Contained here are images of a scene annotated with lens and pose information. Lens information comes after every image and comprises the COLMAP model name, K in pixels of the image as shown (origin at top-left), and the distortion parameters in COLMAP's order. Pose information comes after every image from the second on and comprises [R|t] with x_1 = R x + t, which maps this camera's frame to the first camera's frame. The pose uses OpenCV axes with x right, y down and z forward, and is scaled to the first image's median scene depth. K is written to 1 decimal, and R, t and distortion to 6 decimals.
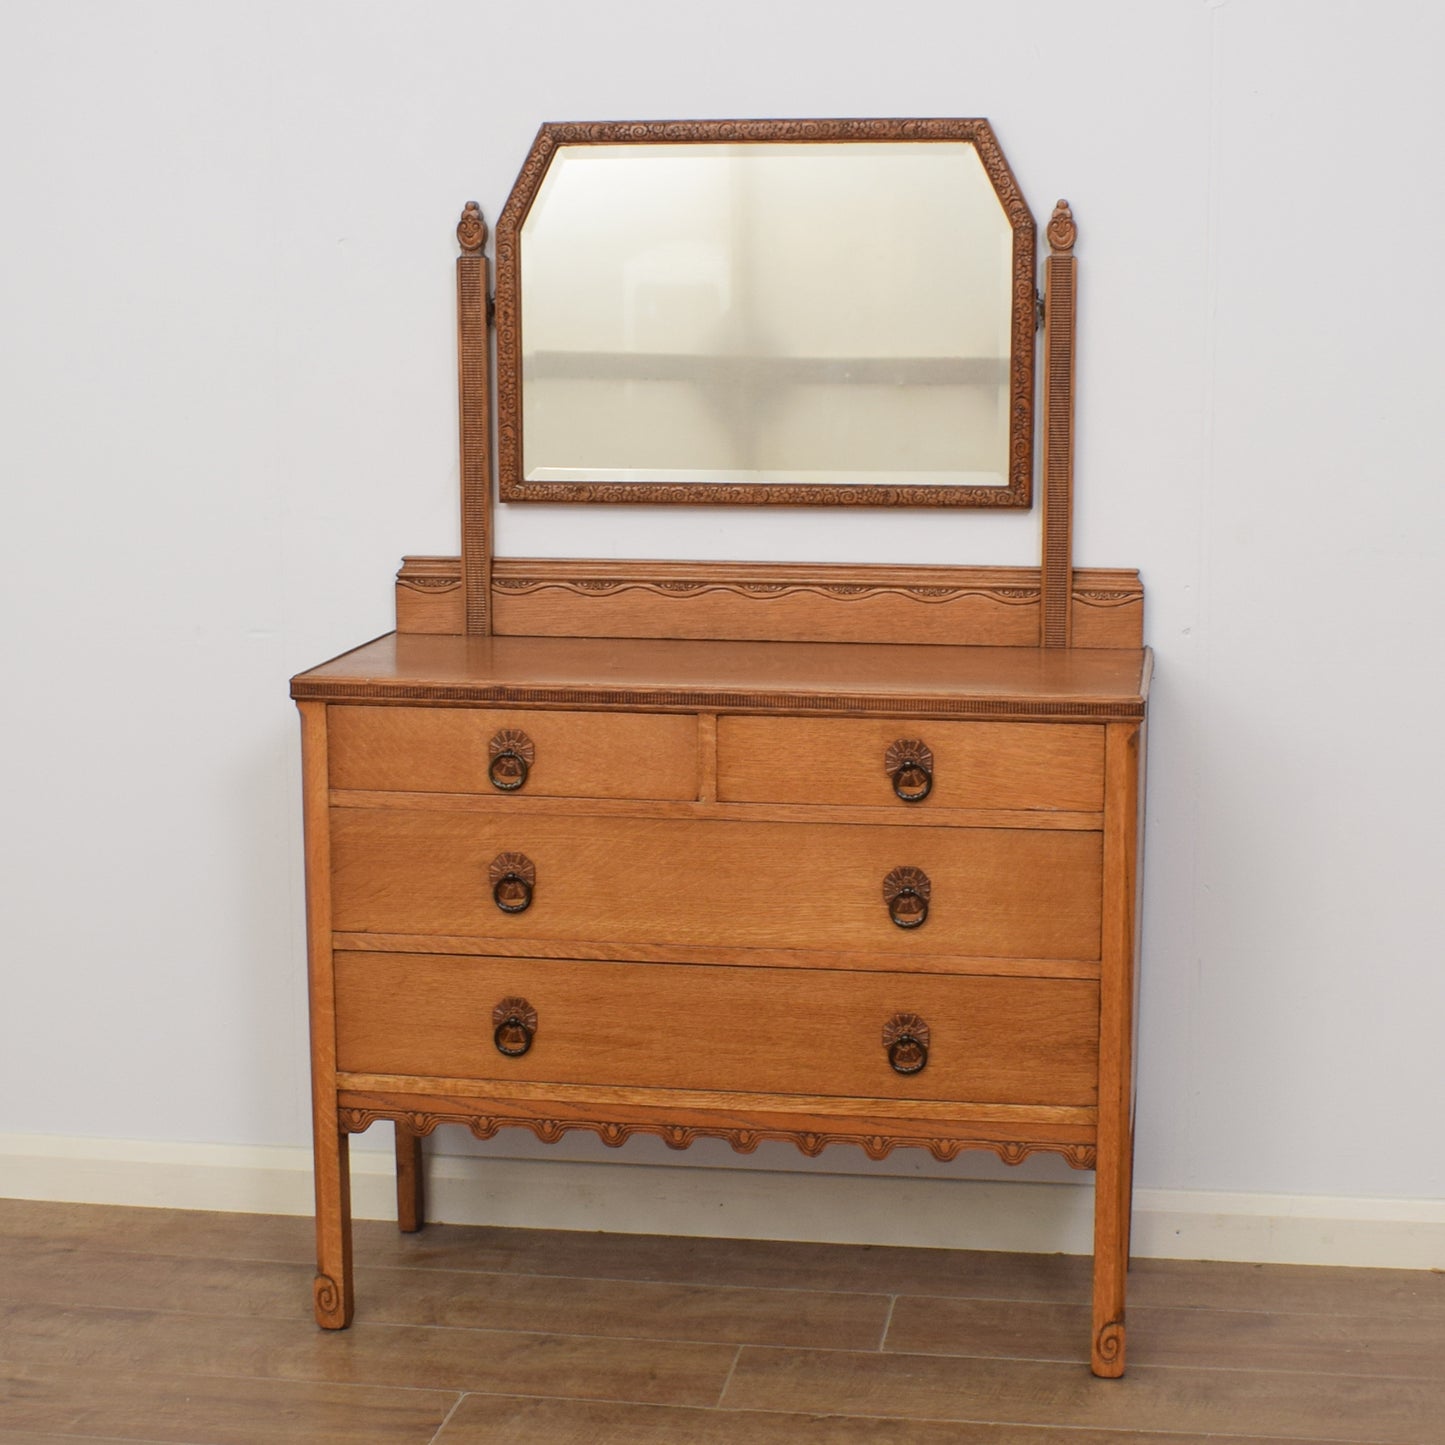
lens RADIAL K [[2828.3, 0, 757.6], [0, 2828.3, 714.7], [0, 0, 1]] dist [-0.072519, 0.000000]
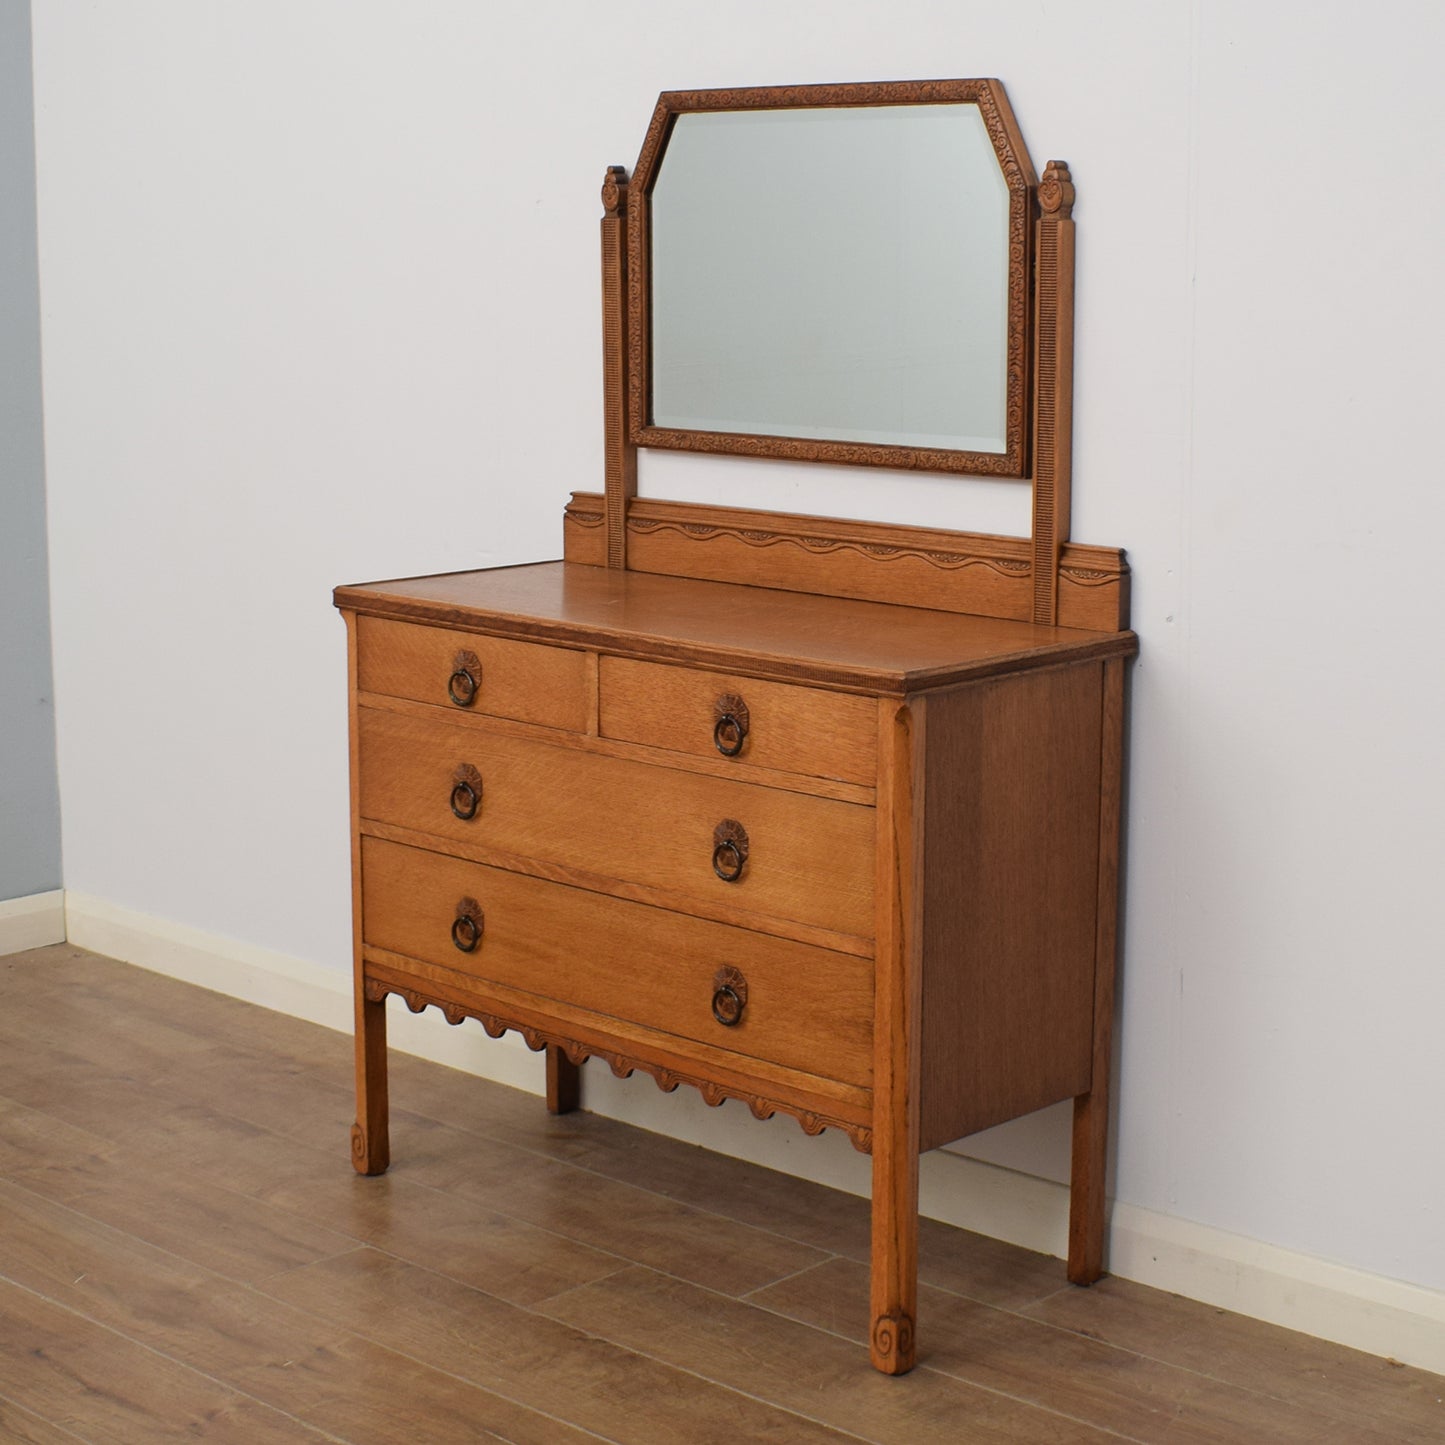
lens RADIAL K [[2729.6, 0, 810.8], [0, 2729.6, 611.5], [0, 0, 1]] dist [-0.079306, 0.000000]
pose [[0.833909, 0.083029, -0.545621, 0.561941], [-0.093750, 0.995562, 0.008214, -0.029067], [0.543882, 0.044303, 0.837992, 0.182138]]
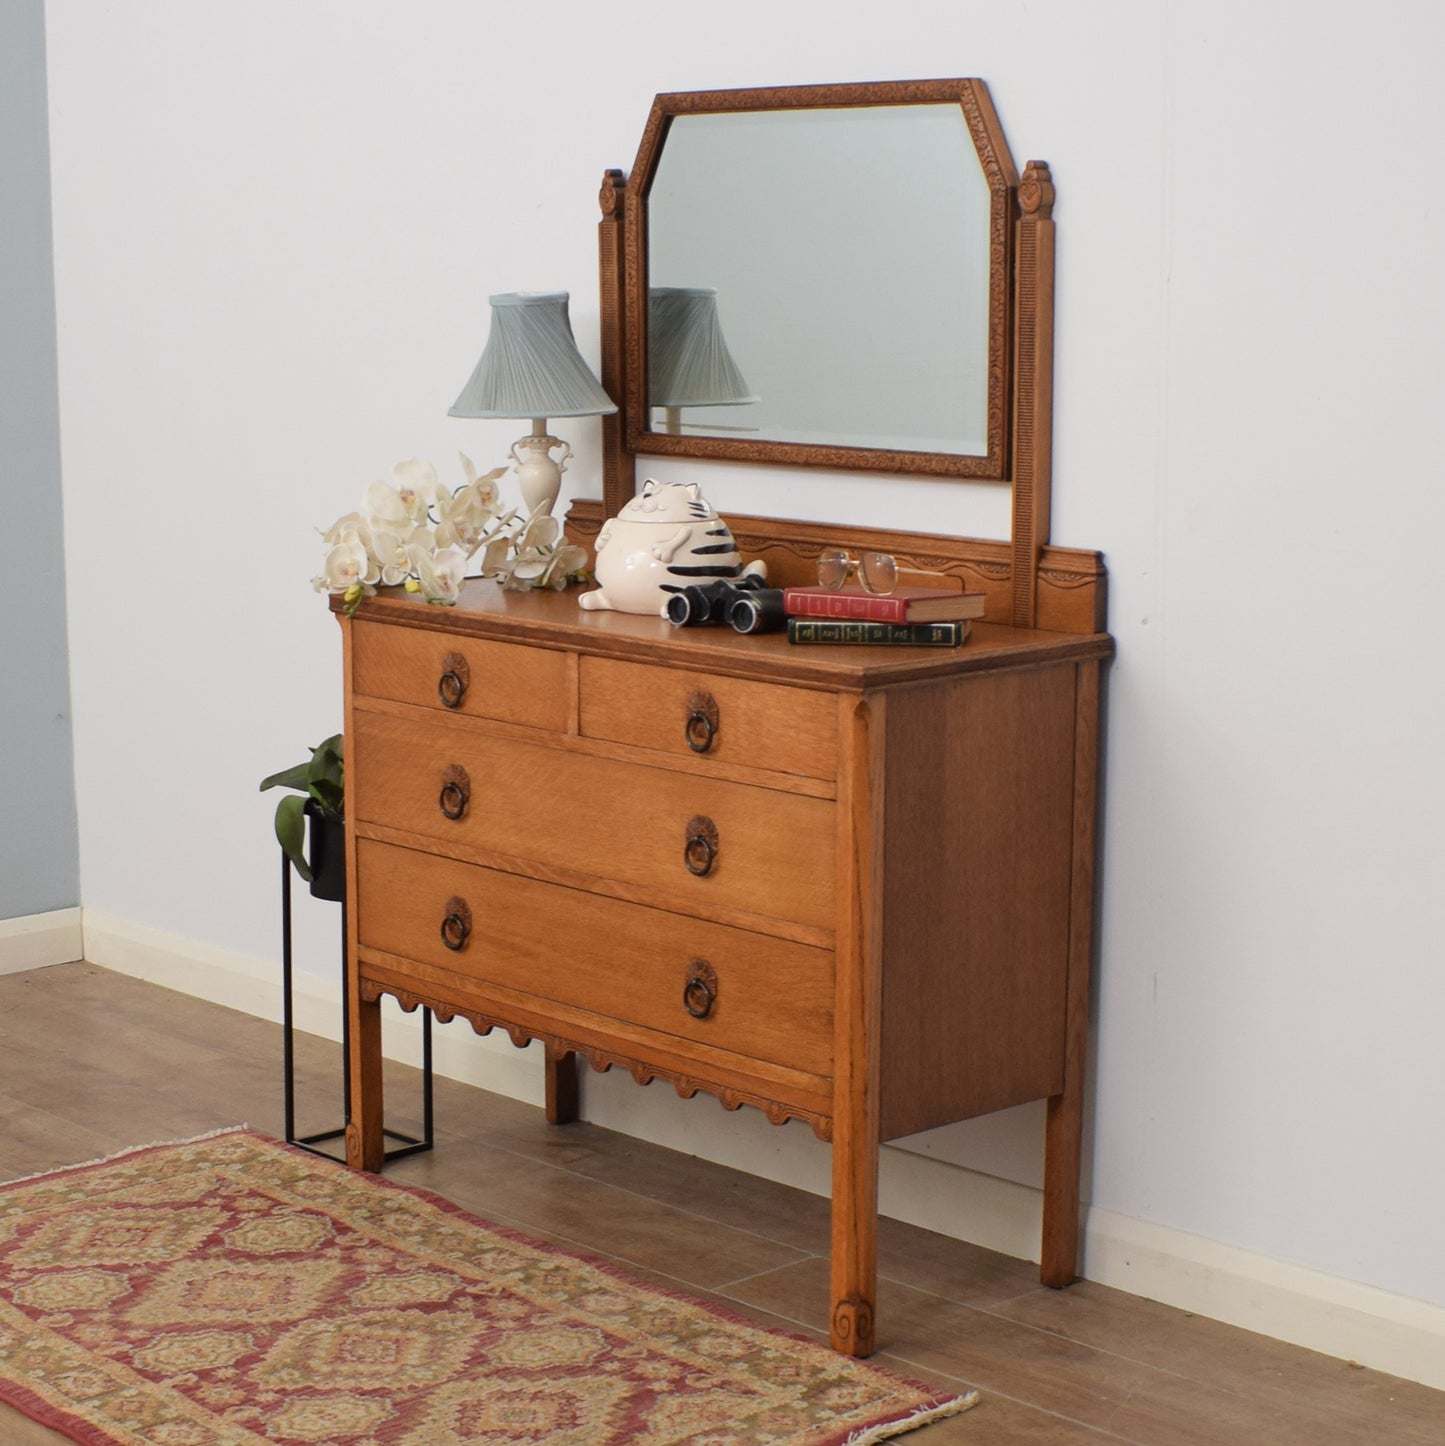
lens RADIAL K [[3109.8, 0, 596.8], [0, 3109.8, 811.0], [0, 0, 1]] dist [-0.091087, 0.000000]
pose [[0.763912, 0.117003, -0.634624, 0.691585], [-0.097569, 0.993062, 0.065639, -0.017346], [0.637901, 0.011777, 0.770028, 0.097335]]
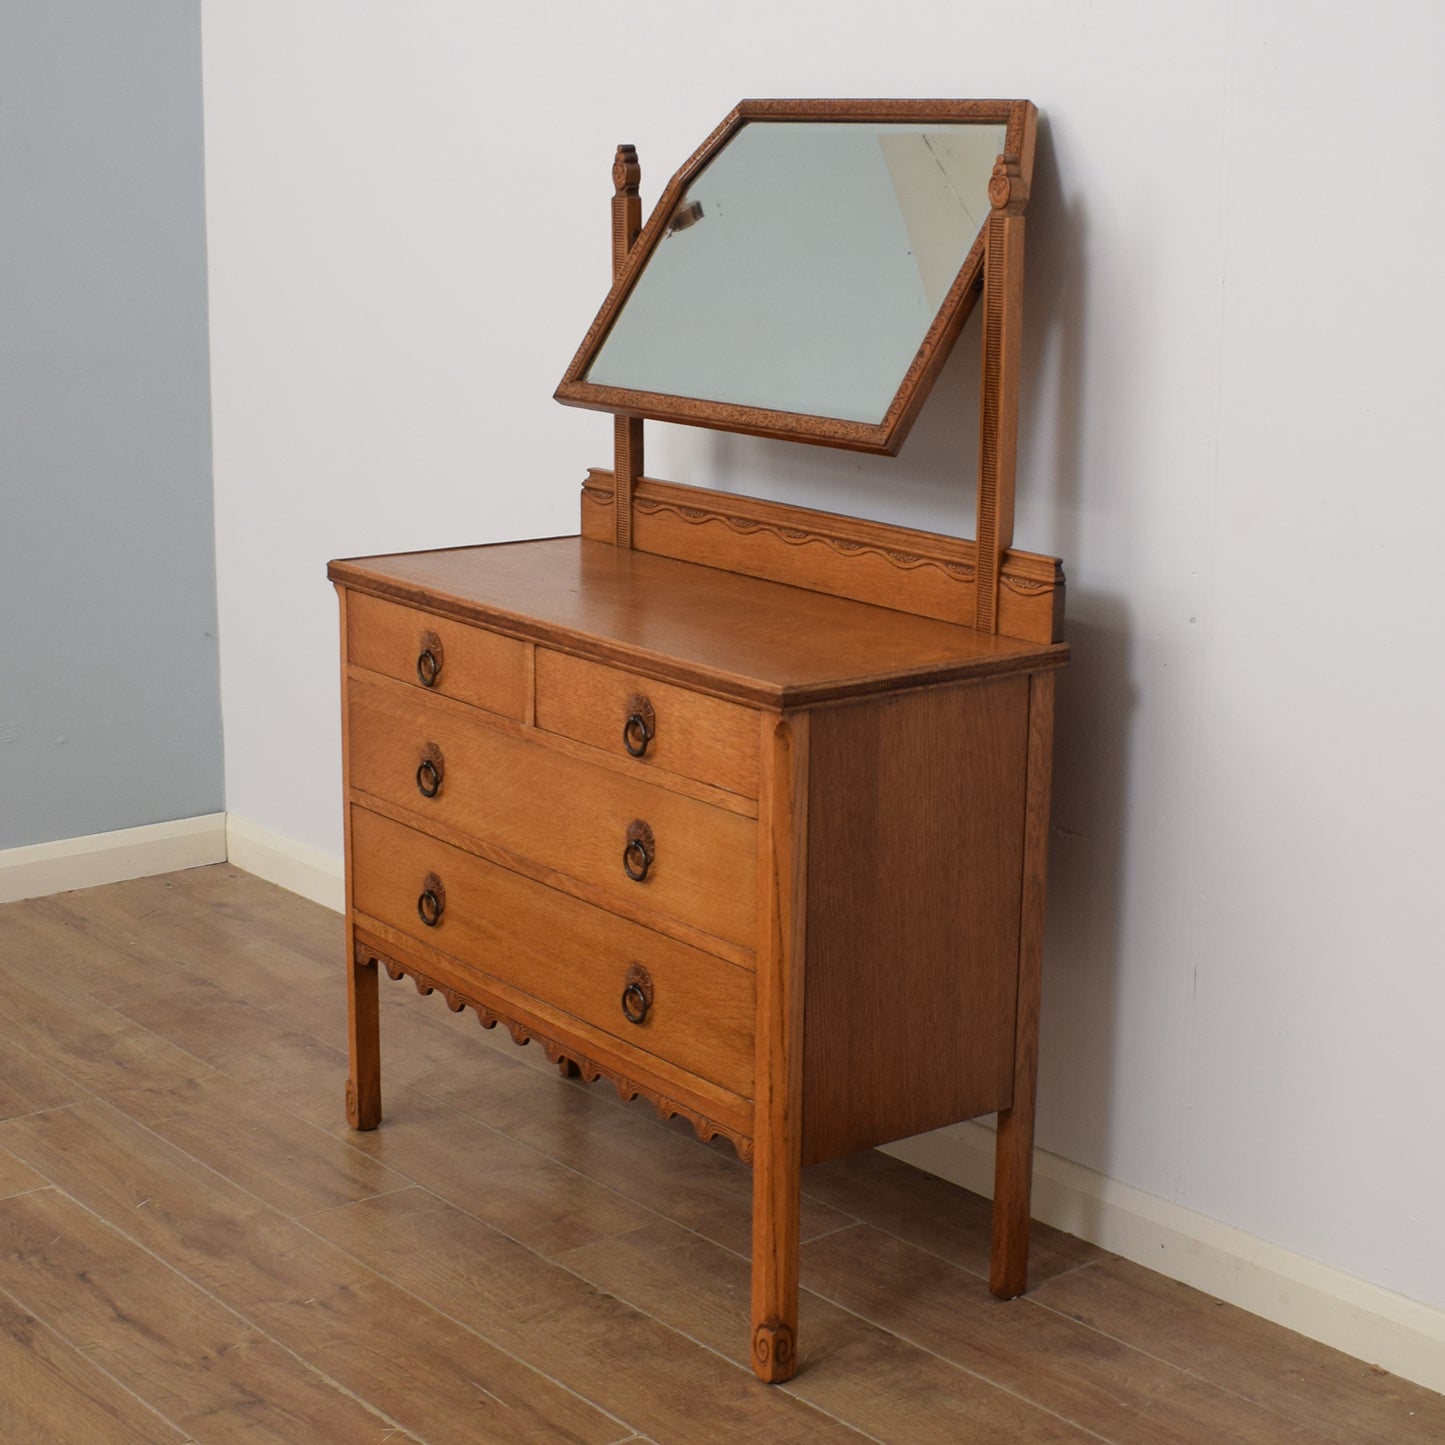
lens RADIAL K [[2597.3, 0, 909.2], [0, 2597.3, 720.9], [0, 0, 1]] dist [-0.159669, 0.000000]
pose [[0.762053, 0.160806, -0.627229, 0.650957], [-0.127273, 0.986974, 0.098406, -0.078423], [0.634883, 0.004839, 0.772593, 0.325266]]
